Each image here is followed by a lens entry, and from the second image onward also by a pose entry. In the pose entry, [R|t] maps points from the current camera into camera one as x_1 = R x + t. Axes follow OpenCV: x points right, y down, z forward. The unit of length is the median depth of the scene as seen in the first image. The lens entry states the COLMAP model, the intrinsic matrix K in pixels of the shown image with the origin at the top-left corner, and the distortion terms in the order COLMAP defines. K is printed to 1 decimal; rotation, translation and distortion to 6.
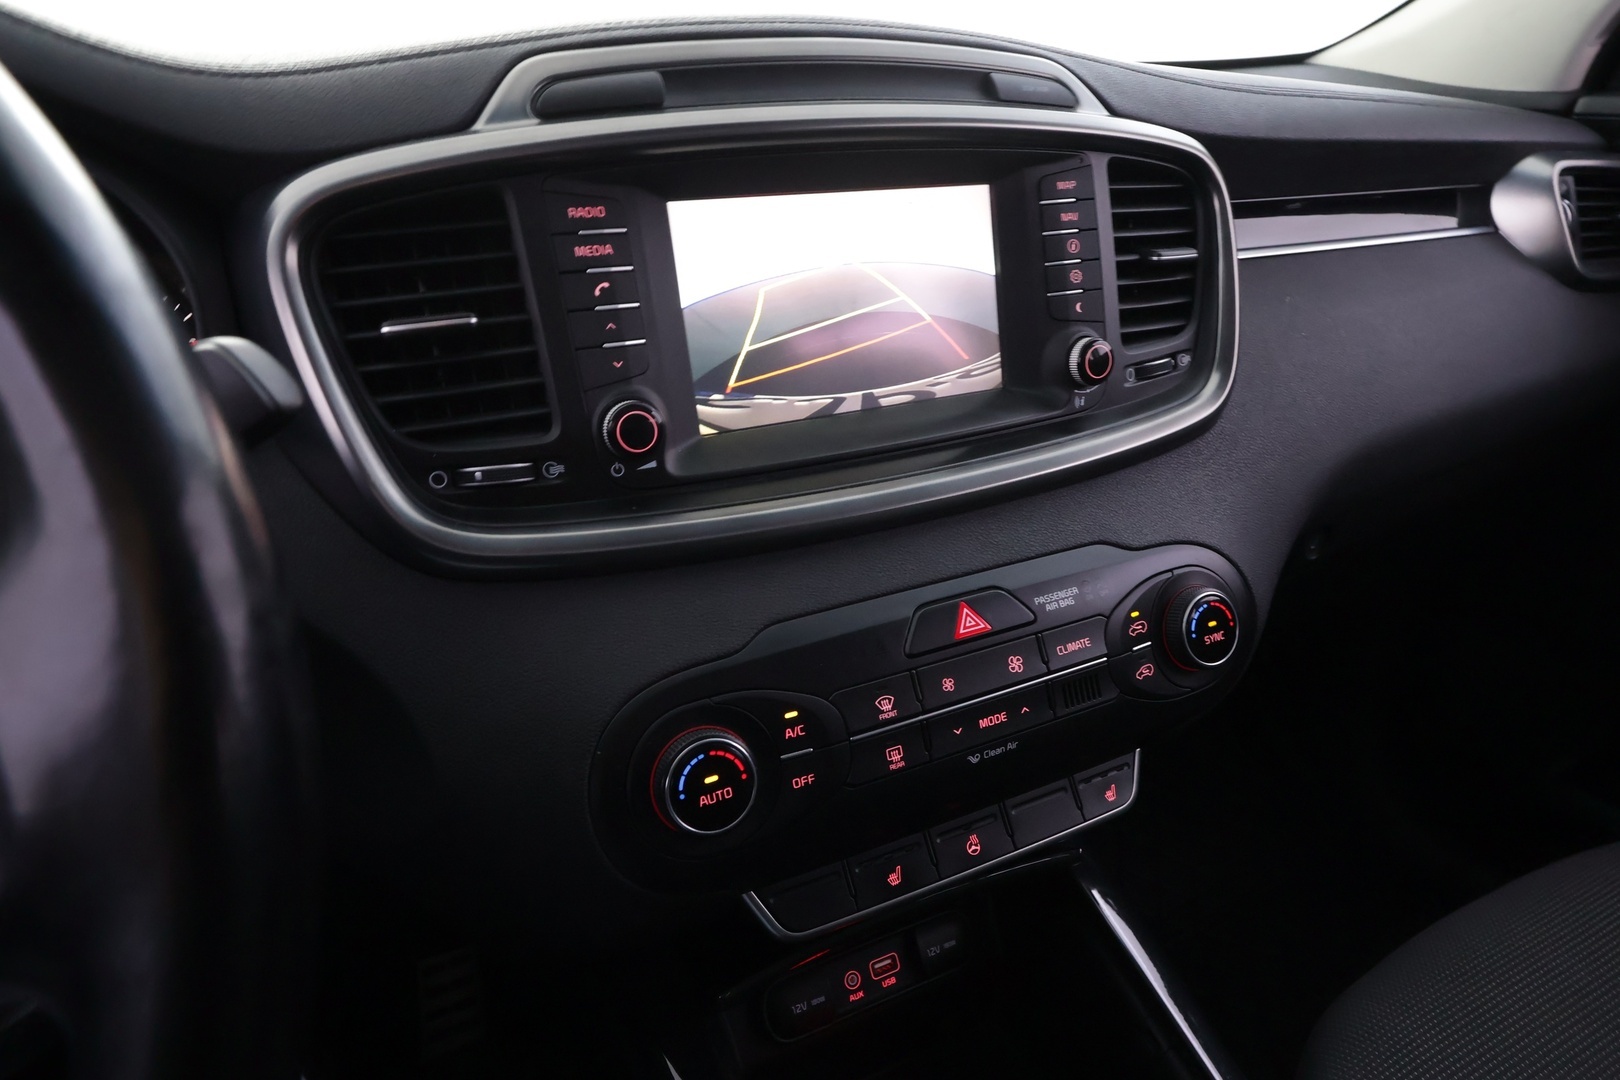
lens RADIAL K [[1004.3, 0, 812.6], [0, 1004.3, 516.0], [0, 0, 1]] dist [0.003990, 0.000447]
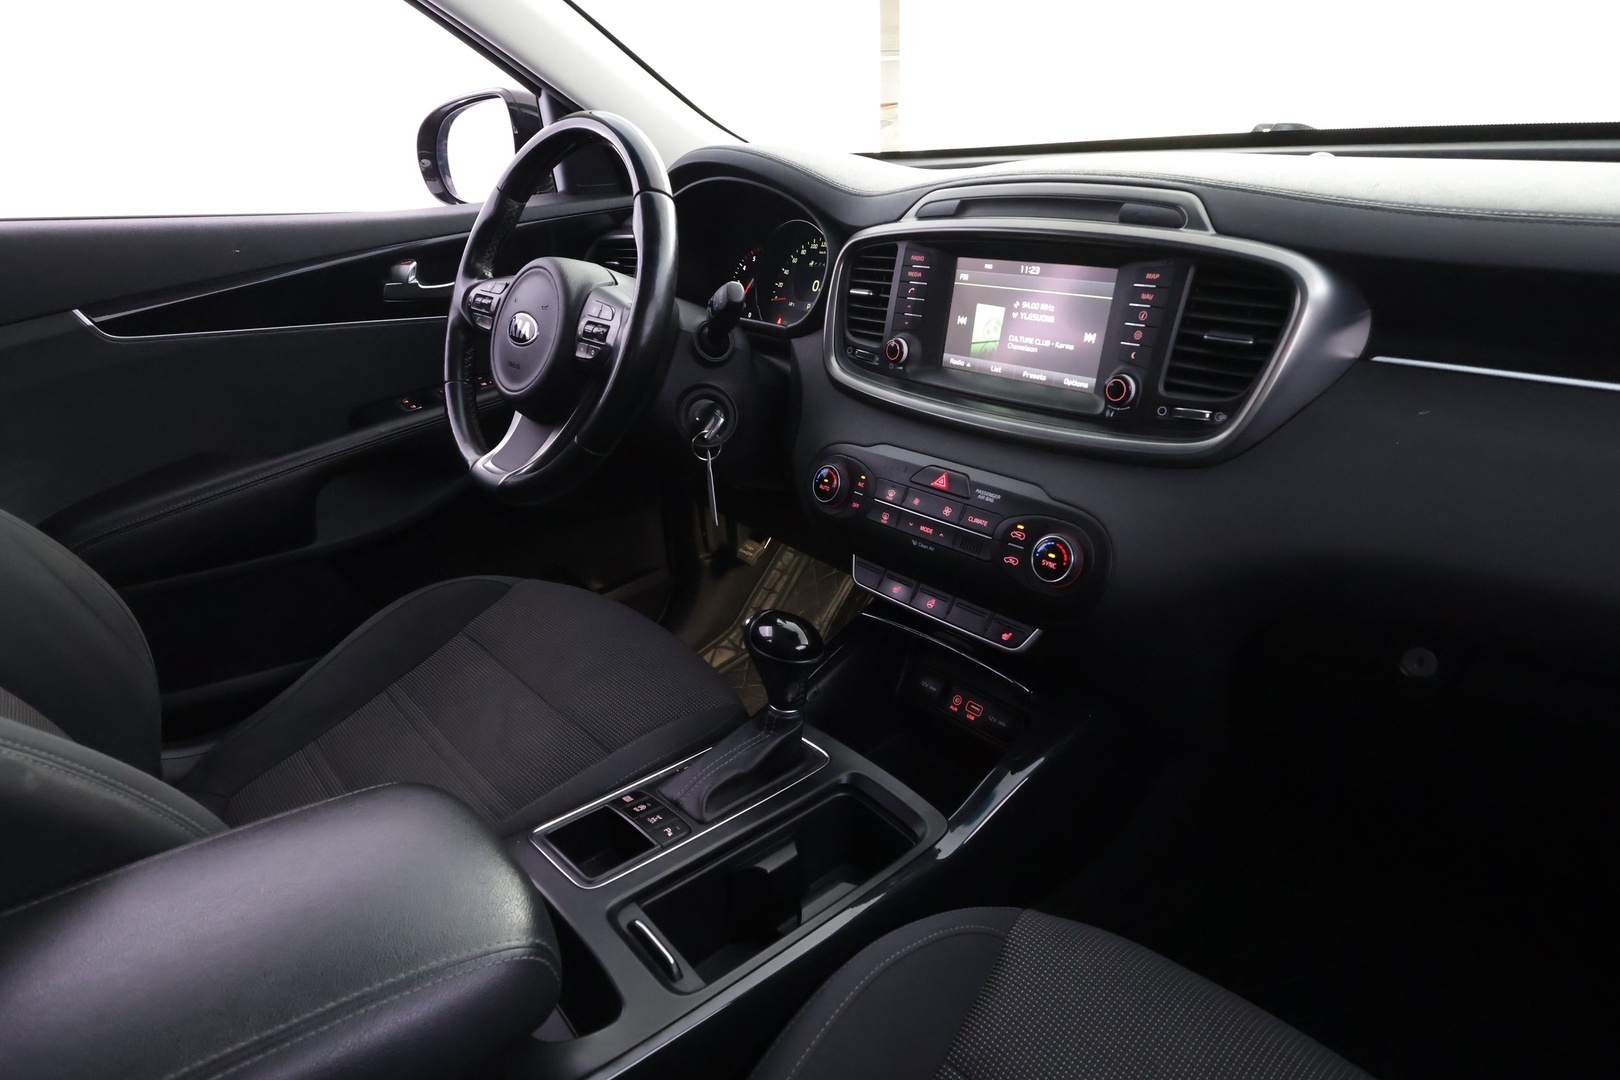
lens RADIAL K [[1004.3, 0, 812.6], [0, 1004.3, 516.0], [0, 0, 1]] dist [0.003990, 0.000447]
pose [[0.227305, 0.335410, -0.914239, 1.829288], [-0.343255, 0.906155, 0.247102, -0.220538], [0.911322, 0.257649, 0.321105, 0.148857]]
